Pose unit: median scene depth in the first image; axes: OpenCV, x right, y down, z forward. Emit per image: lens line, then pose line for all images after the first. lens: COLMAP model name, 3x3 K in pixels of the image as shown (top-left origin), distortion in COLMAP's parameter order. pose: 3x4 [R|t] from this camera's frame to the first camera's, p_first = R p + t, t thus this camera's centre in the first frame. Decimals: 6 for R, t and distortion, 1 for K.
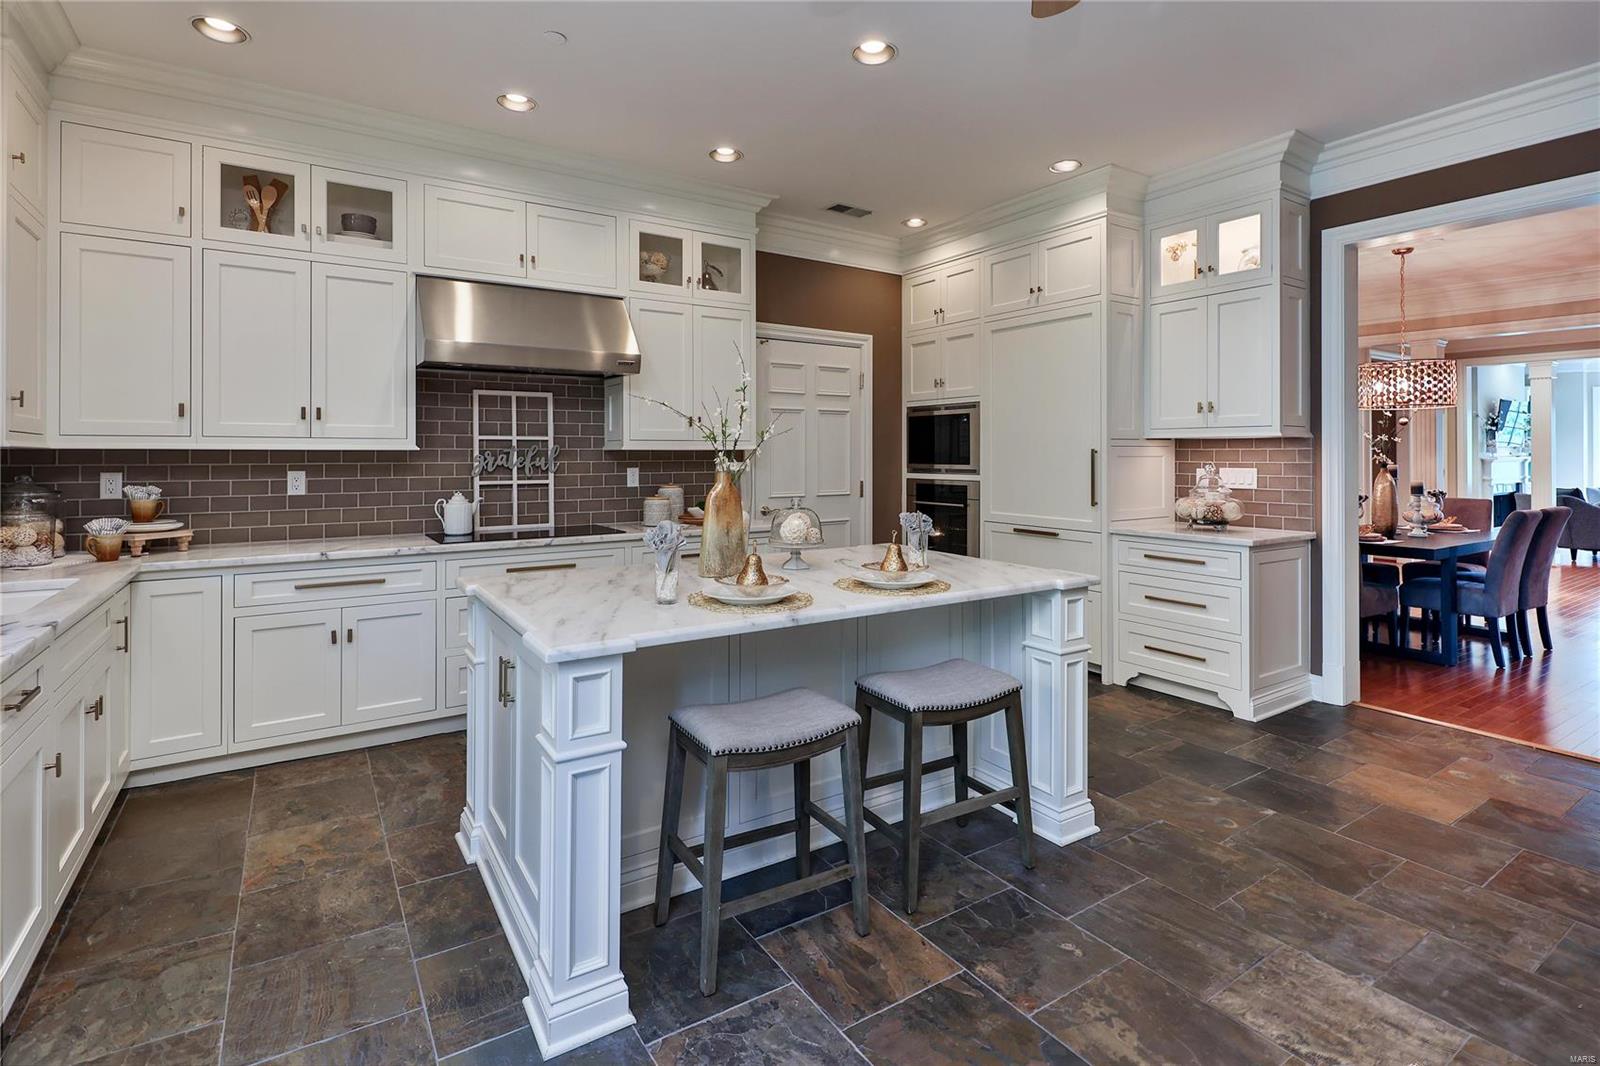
lens RADIAL K [[767.8, 0, 787.2], [0, 767.8, 454.1], [0, 0, 1]] dist [0.011382, -0.000185]
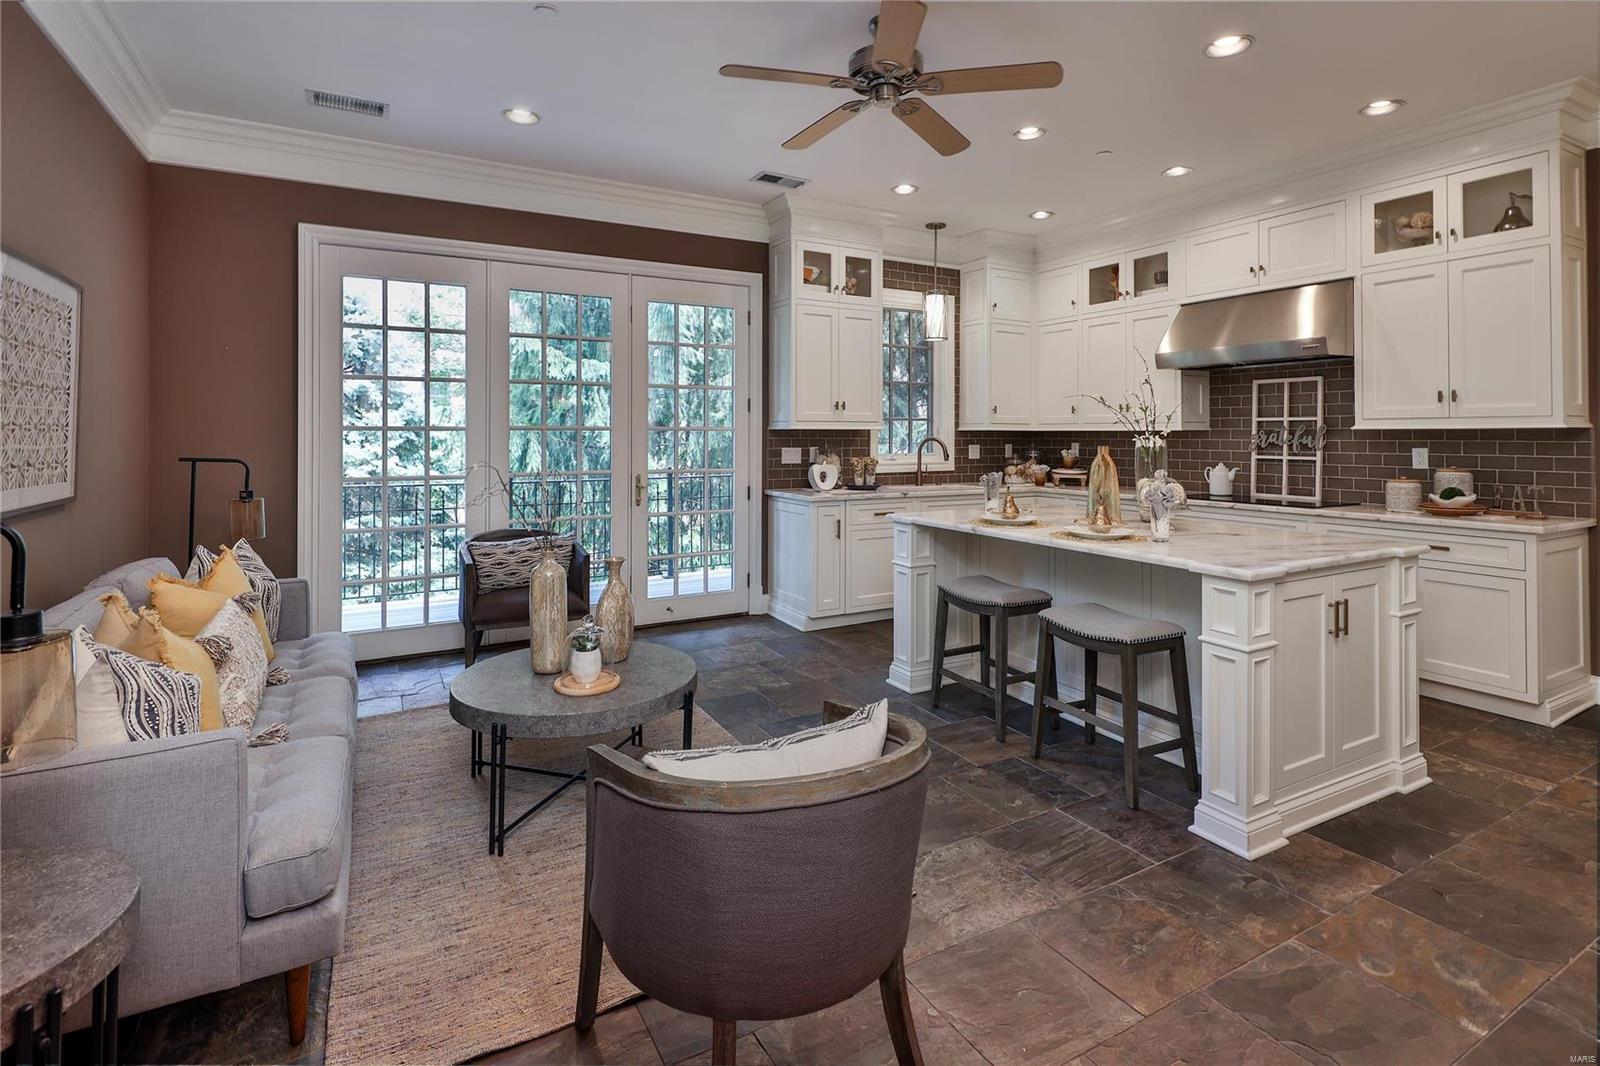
lens RADIAL K [[777.9, 0, 799.5], [0, 777.9, 417.2], [0, 0, 1]] dist [-0.000929, 0.000497]
pose [[-0.064067, -0.021174, -0.997721, 1.041680], [-0.000671, 0.999776, -0.021174, 0.001650], [0.997945, -0.000687, -0.064067, 0.425761]]
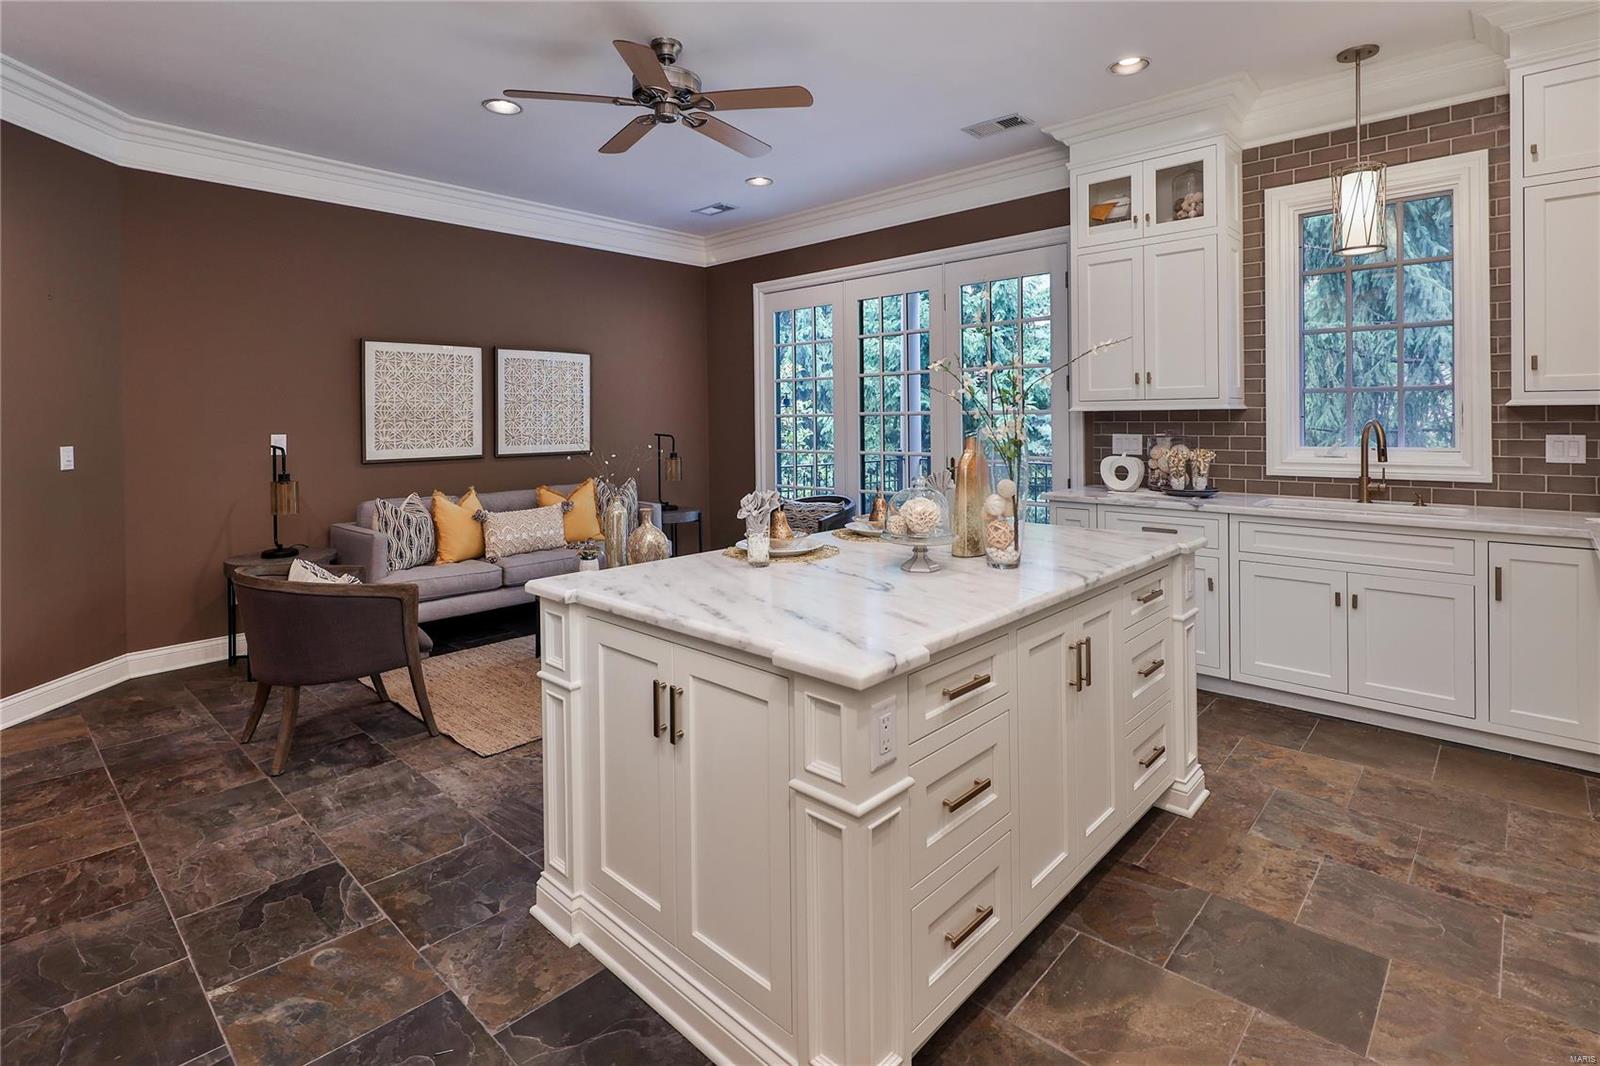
lens RADIAL K [[778.3, 0, 770.8], [0, 778.3, 415.1], [0, 0, 1]] dist [0.000702, -0.000197]
pose [[-0.974298, 0.007730, -0.225130, 0.267748], [0.009221, 0.999942, -0.005573, 0.001547], [0.225074, -0.007506, -0.974313, 1.413771]]
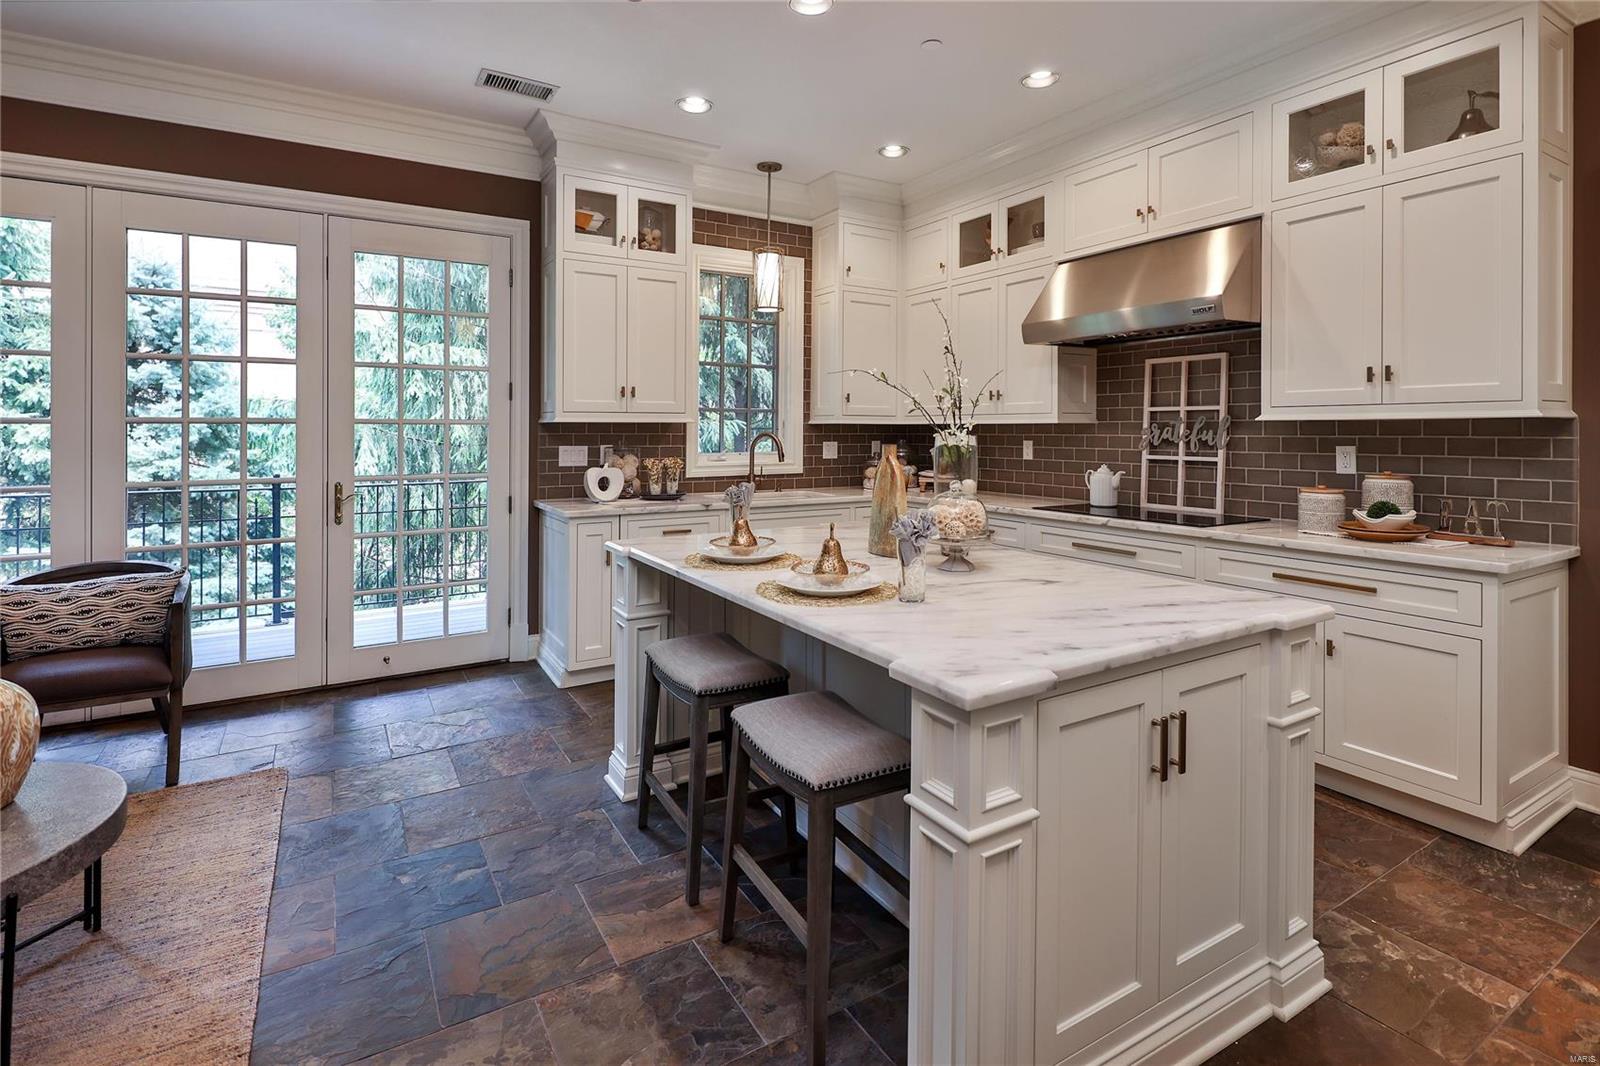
lens RADIAL K [[778.7, 0, 807.1], [0, 778.7, 426.7], [0, 0, 1]] dist [0.003161, -0.001080]
pose [[-0.024872, -0.002701, -0.999687, 0.679759], [0.000431, 0.999996, -0.002713, 0.003013], [0.999691, -0.000498, -0.024871, 0.718667]]
